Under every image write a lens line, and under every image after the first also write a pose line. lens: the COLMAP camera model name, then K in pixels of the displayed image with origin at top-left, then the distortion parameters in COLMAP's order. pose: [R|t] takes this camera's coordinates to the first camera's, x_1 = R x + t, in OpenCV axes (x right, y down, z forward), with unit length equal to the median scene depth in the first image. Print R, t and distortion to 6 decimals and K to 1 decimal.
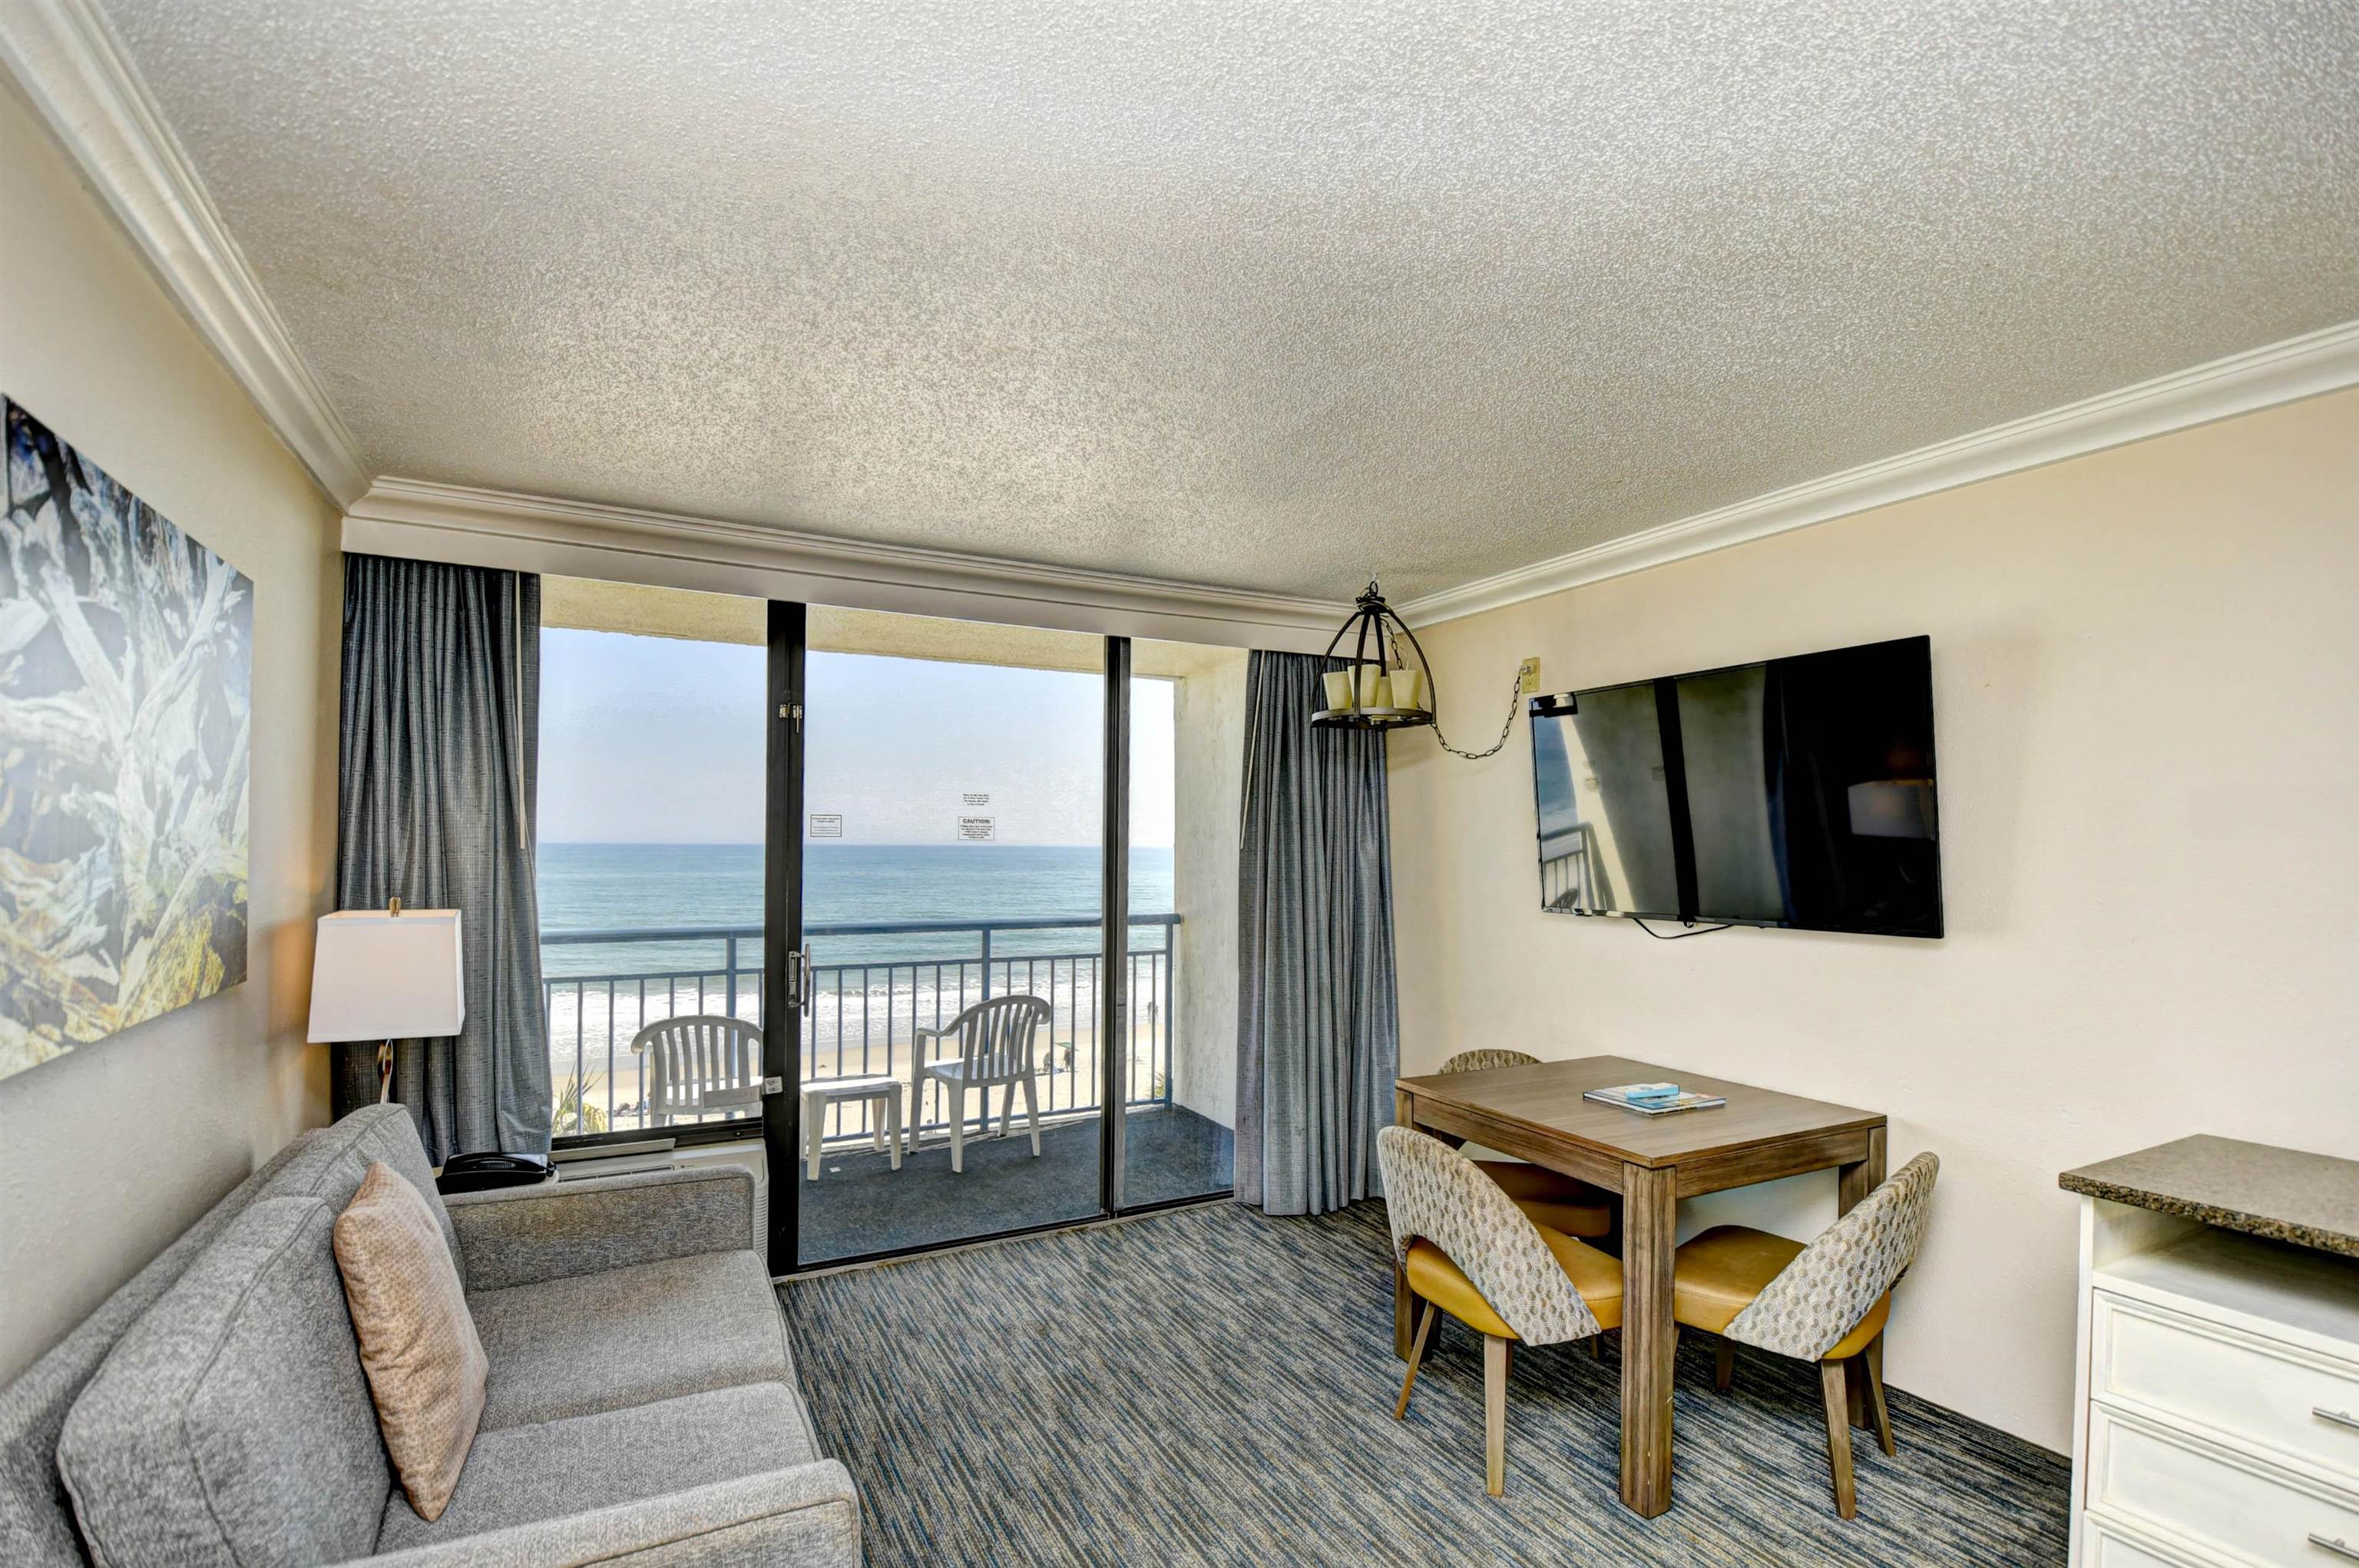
lens RADIAL K [[1055.3, 0, 1188.8], [0, 1055.3, 807.4], [0, 0, 1]] dist [0.027843, -0.030755]
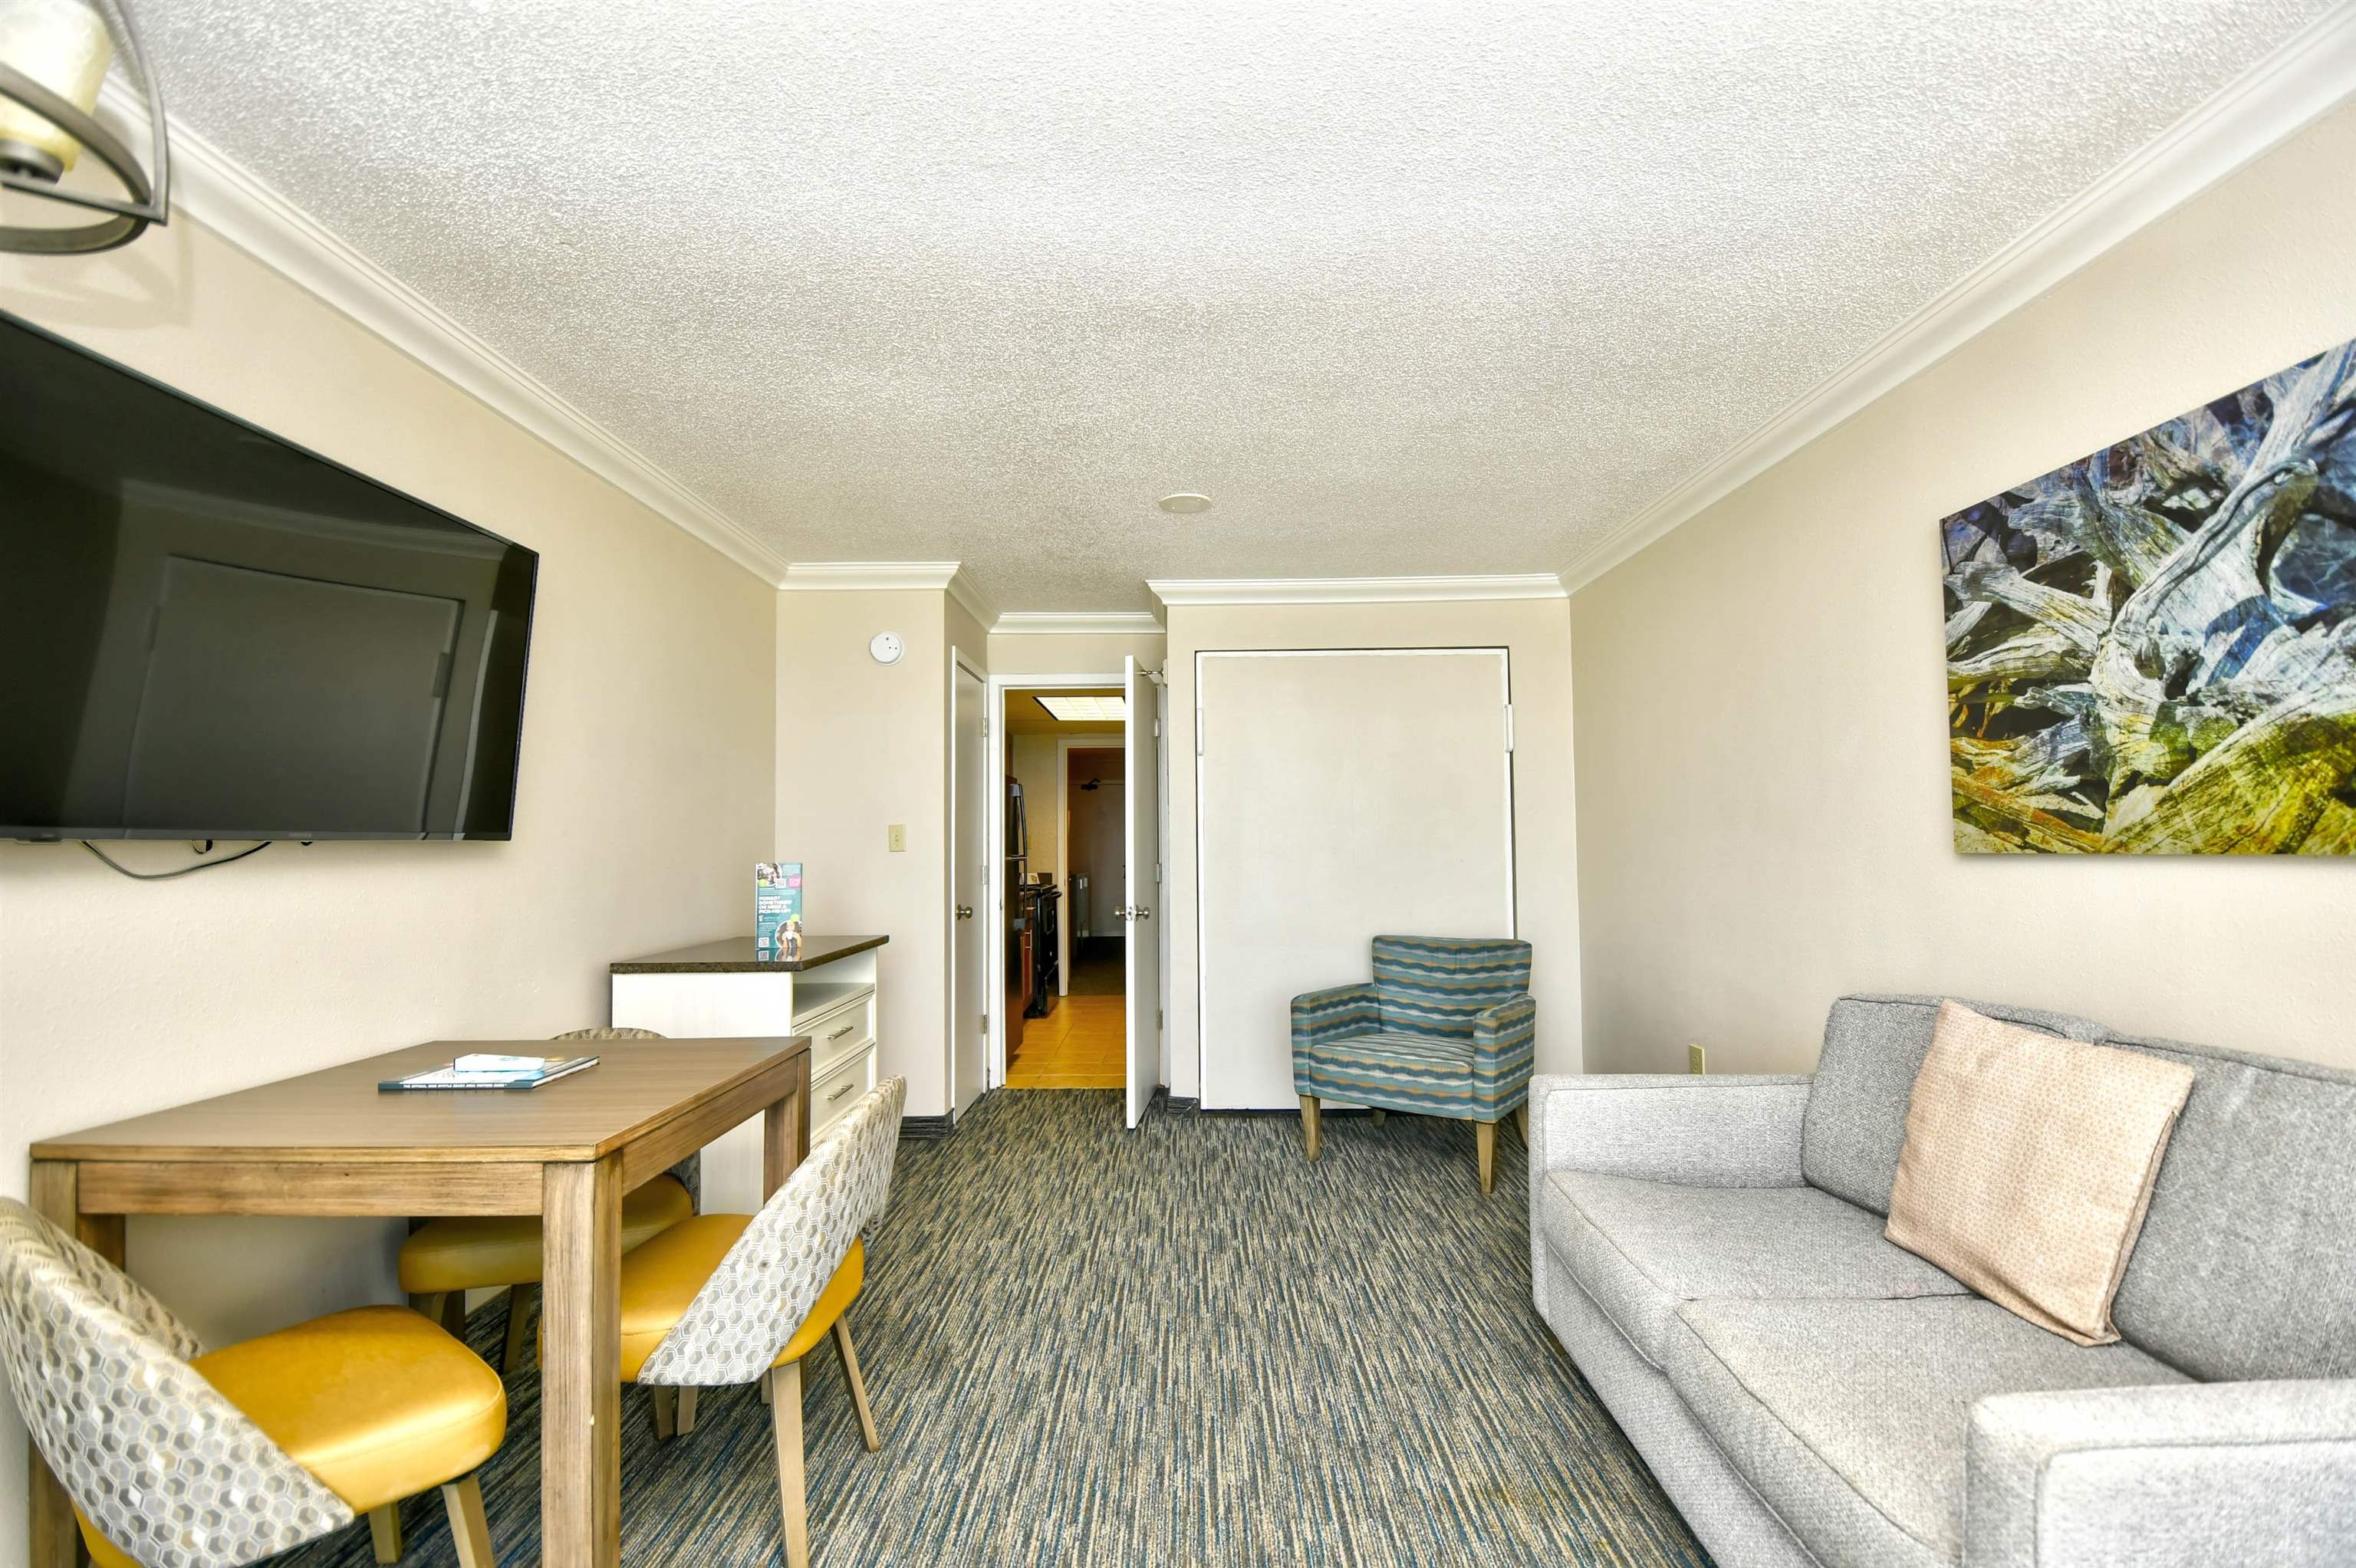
lens RADIAL K [[1036.6, 0, 1182.0], [0, 1036.6, 806.1], [0, 0, 1]] dist [0.002801, -0.015255]
pose [[-0.869730, 0.028994, 0.492675, -0.665332], [-0.003730, 0.997858, -0.065308, 0.252507], [-0.493513, -0.058638, -0.867759, 2.844841]]
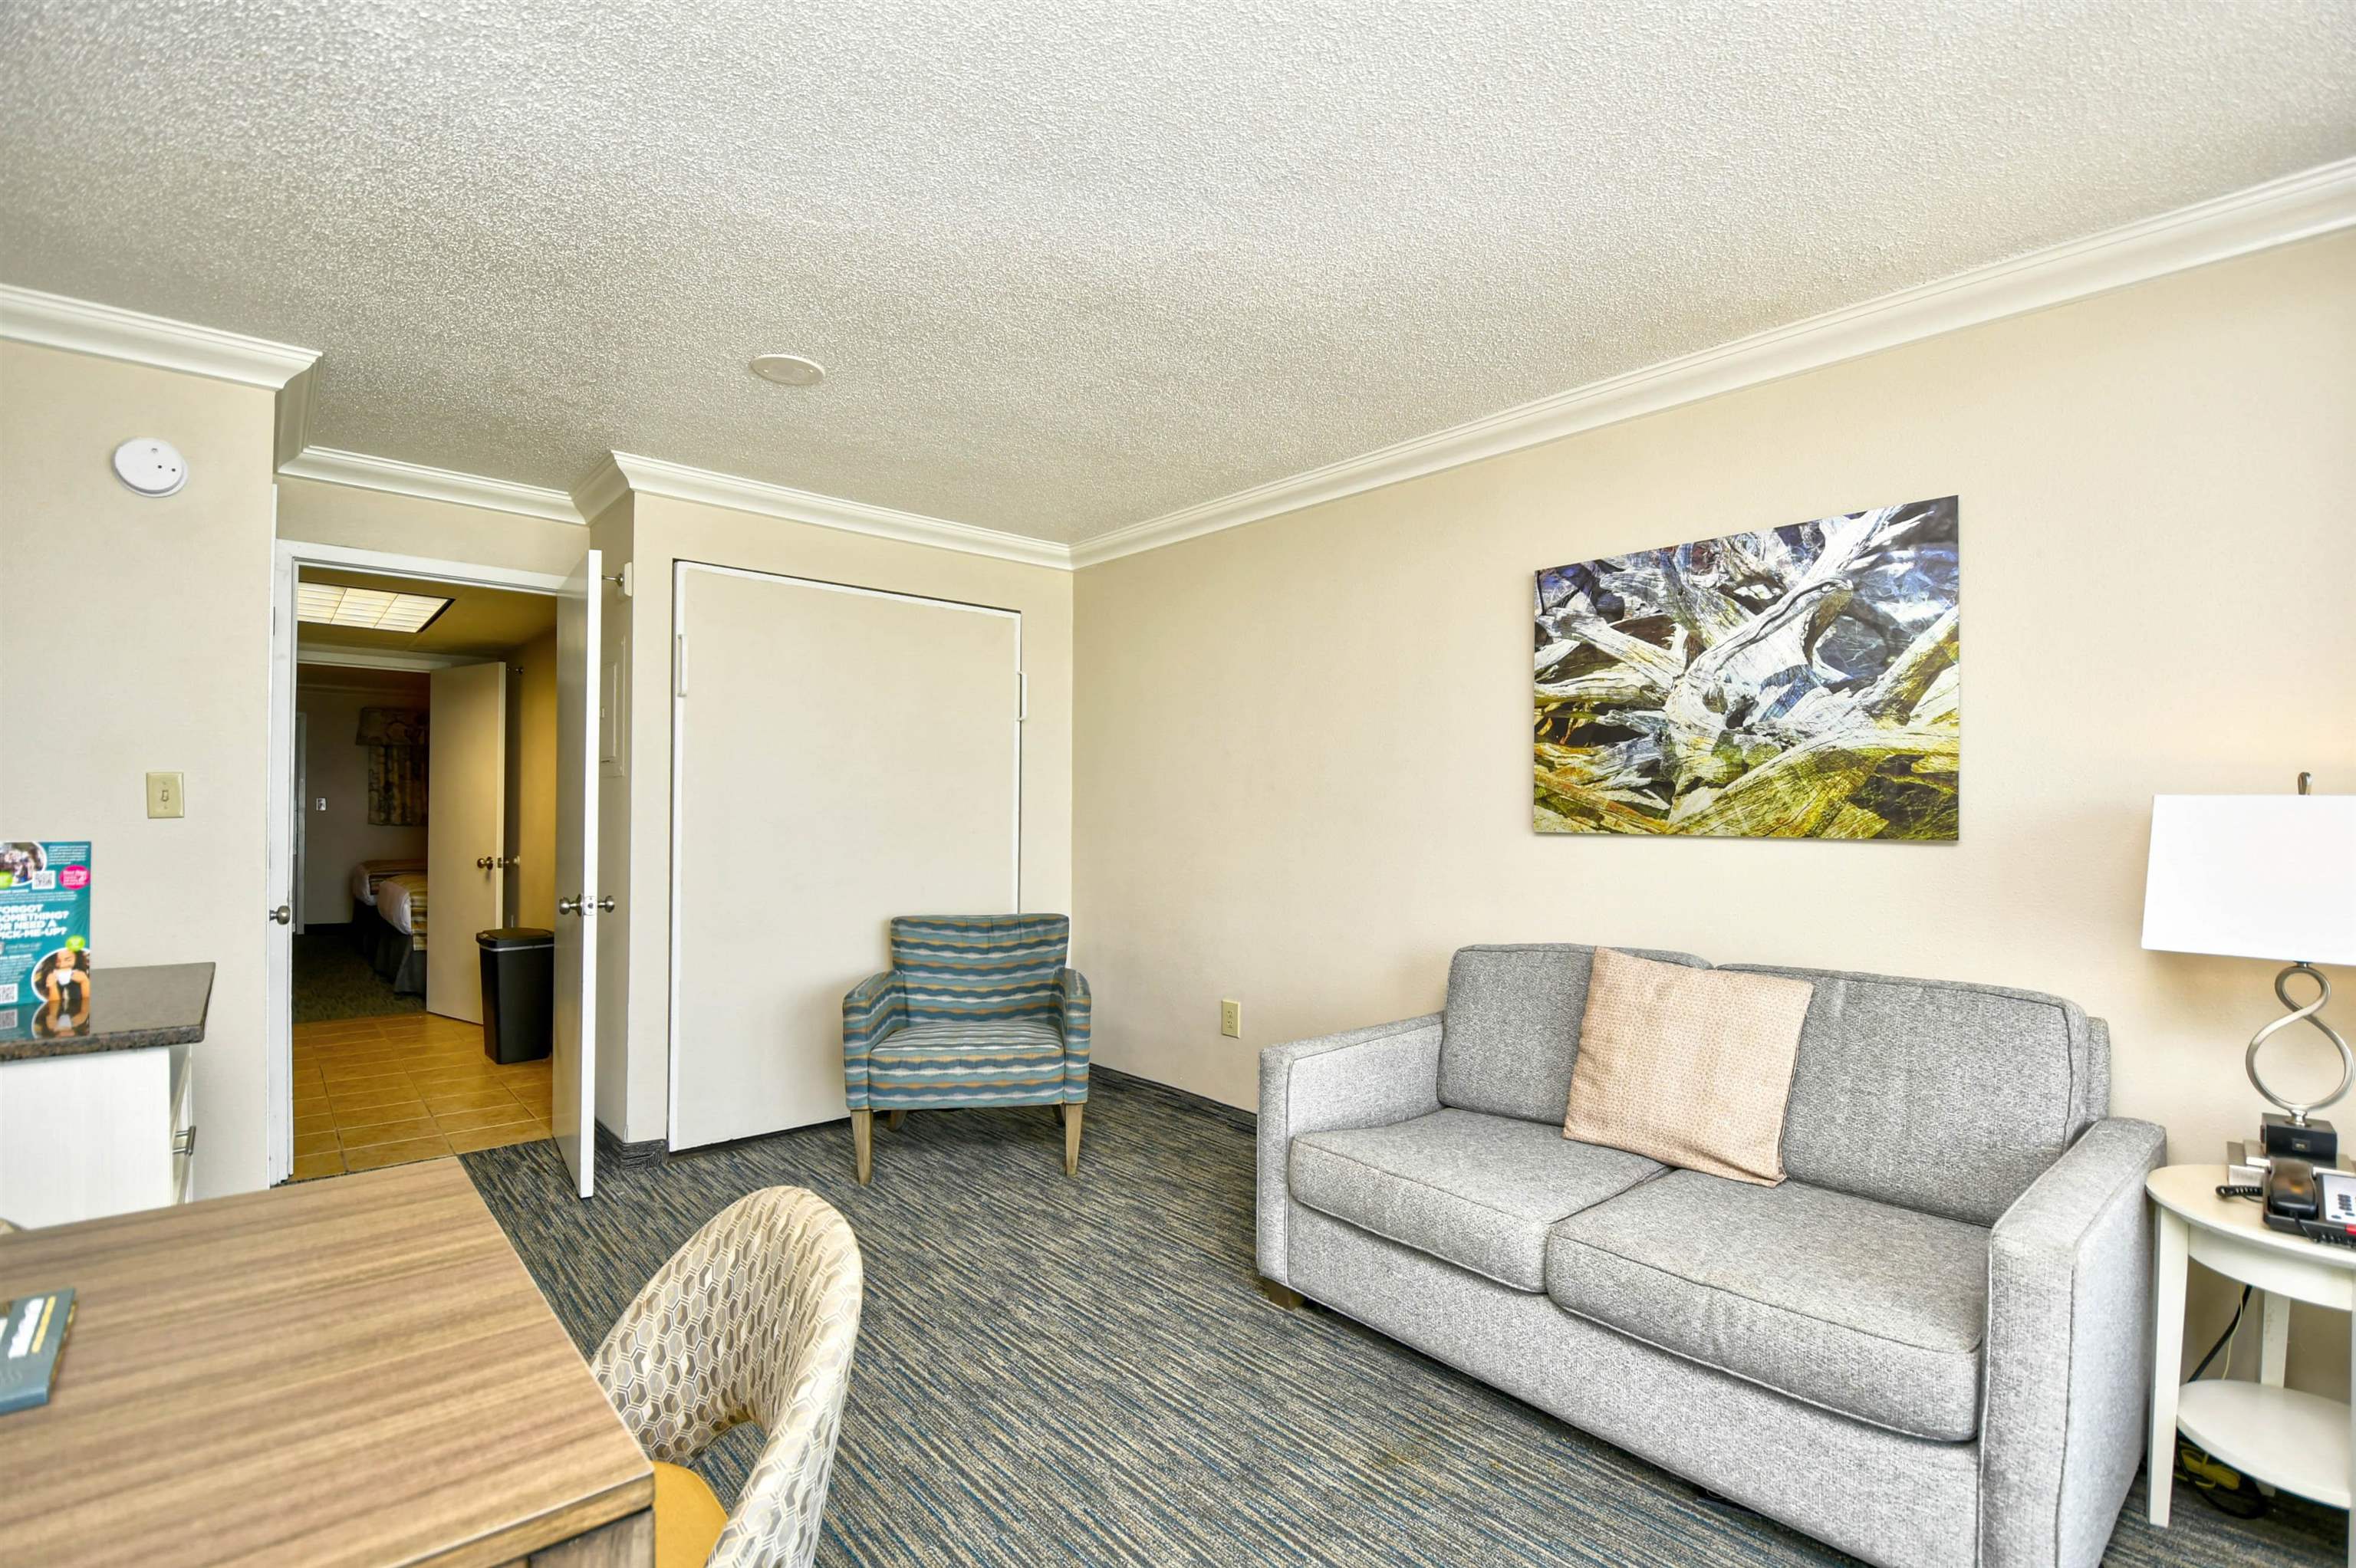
lens RADIAL K [[1053.9, 0, 1187.3], [0, 1053.9, 807.3], [0, 0, 1]] dist [0.027843, -0.030755]
pose [[-0.974661, -0.005142, -0.223628, 0.261748], [0.001669, 0.999541, -0.030255, 0.228581], [0.223681, -0.029862, -0.974205, 2.764366]]
